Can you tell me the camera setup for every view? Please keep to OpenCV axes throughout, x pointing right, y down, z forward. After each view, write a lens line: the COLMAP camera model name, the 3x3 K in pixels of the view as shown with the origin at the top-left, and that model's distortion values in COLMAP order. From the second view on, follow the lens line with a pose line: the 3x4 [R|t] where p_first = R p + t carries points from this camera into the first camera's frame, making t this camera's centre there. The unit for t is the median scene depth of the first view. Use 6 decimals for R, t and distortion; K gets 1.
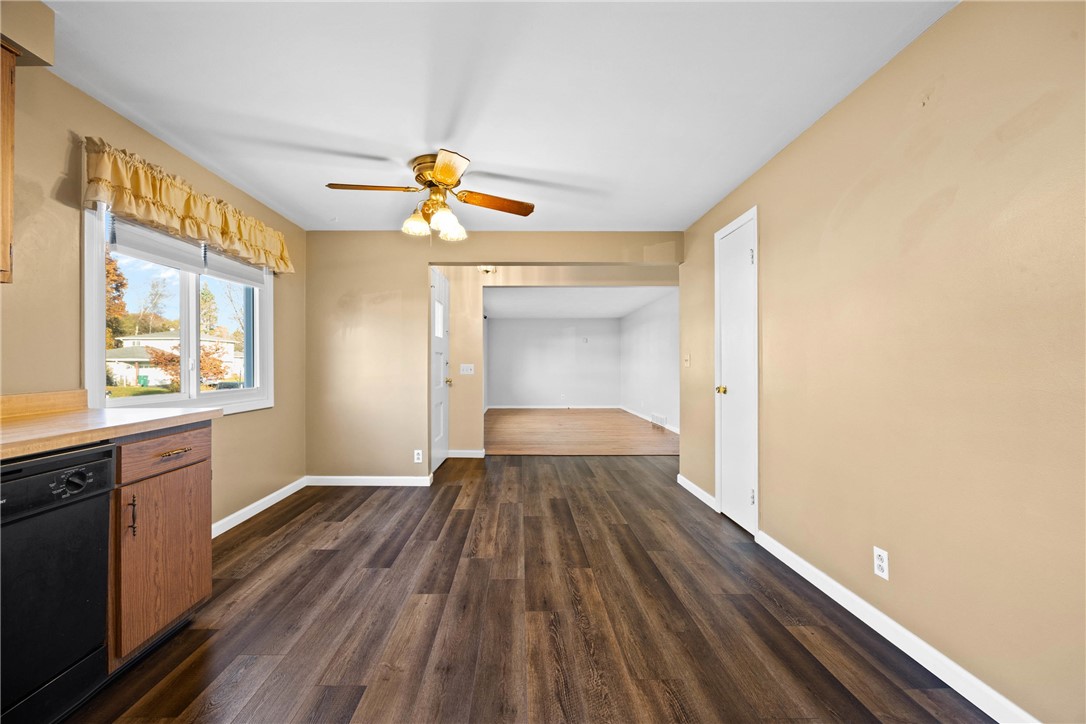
lens RADIAL K [[426.6, 0, 533.1], [0, 426.6, 363.5], [0, 0, 1]] dist [-0.003100, -0.000267]
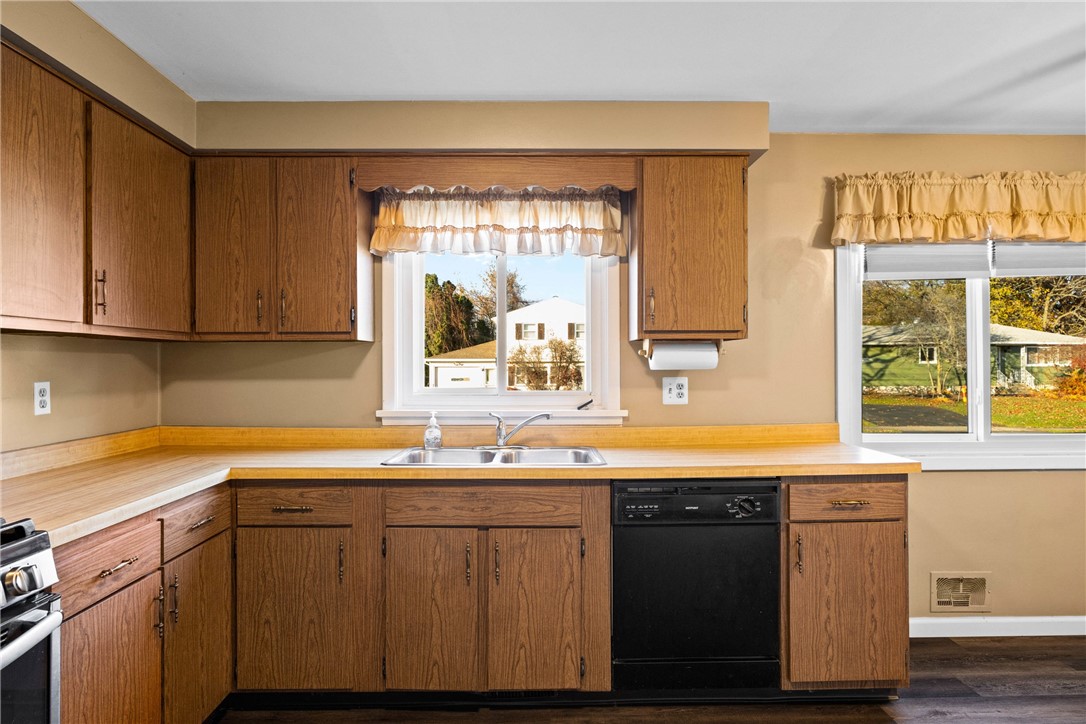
lens RADIAL K [[635.2, 0, 544.4], [0, 635.2, 367.9], [0, 0, 1]] dist [-0.006725, 0.004294]
pose [[-0.004123, 0.009496, -0.999946, 0.505089], [0.005576, 0.999940, 0.009473, -0.095000], [0.999976, -0.005537, -0.004176, 0.313875]]
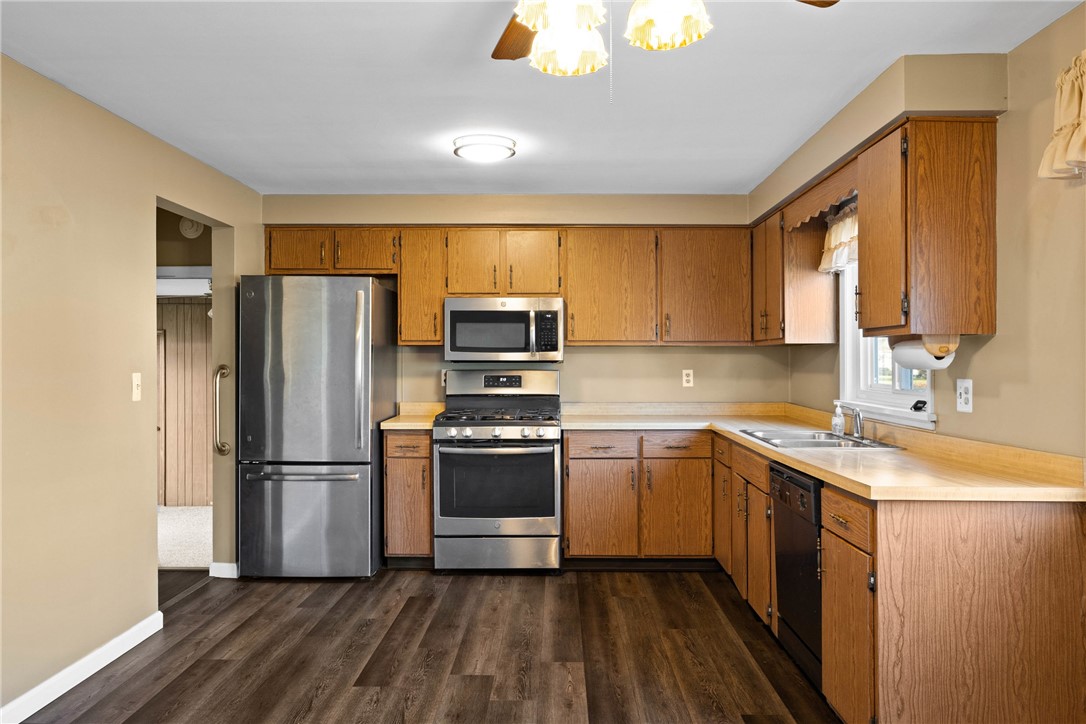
lens RADIAL K [[811.1, 0, 549.3], [0, 811.1, 391.1], [0, 0, 1]] dist [0.000767, 0.002331]
pose [[-0.999352, -0.001072, 0.035969, -0.302533], [0.000220, 0.999356, 0.035891, -0.091051], [-0.035984, 0.035875, -0.998708, 2.400944]]
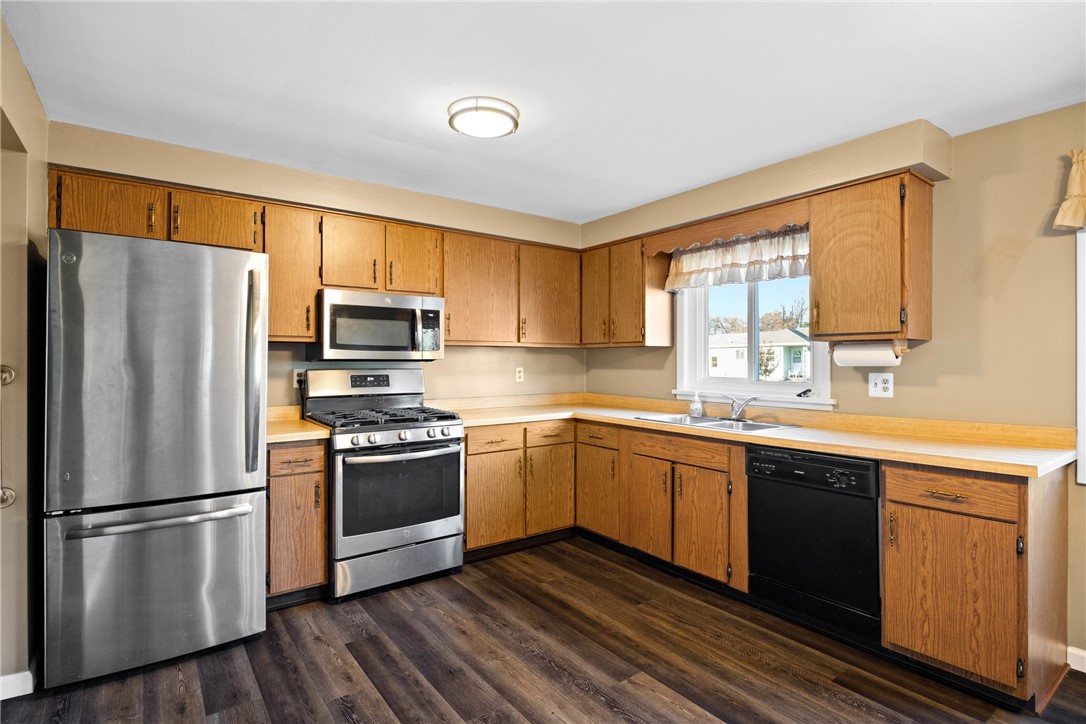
lens RADIAL K [[546.1, 0, 546.6], [0, 546.1, 371.3], [0, 0, 1]] dist [-0.005184, 0.000851]
pose [[-0.814974, 0.011834, -0.579377, 0.585533], [0.000933, 0.999817, 0.019110, -0.090220], [0.579497, 0.015034, -0.814835, 1.370364]]
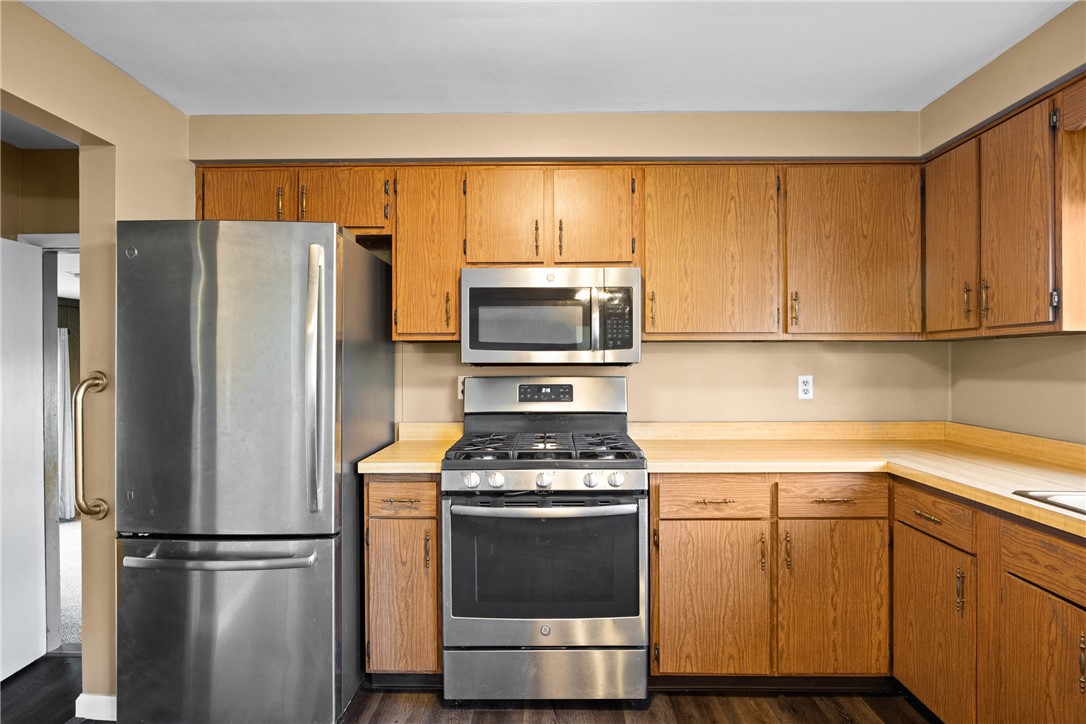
lens RADIAL K [[594.4, 0, 544.5], [0, 594.4, 371.0], [0, 0, 1]] dist [-0.002399, -0.001539]
pose [[-0.999257, 0.002982, 0.038416, -0.079755], [0.003357, 0.999947, 0.009706, -0.091175], [-0.038385, 0.009828, -0.999215, 0.943925]]
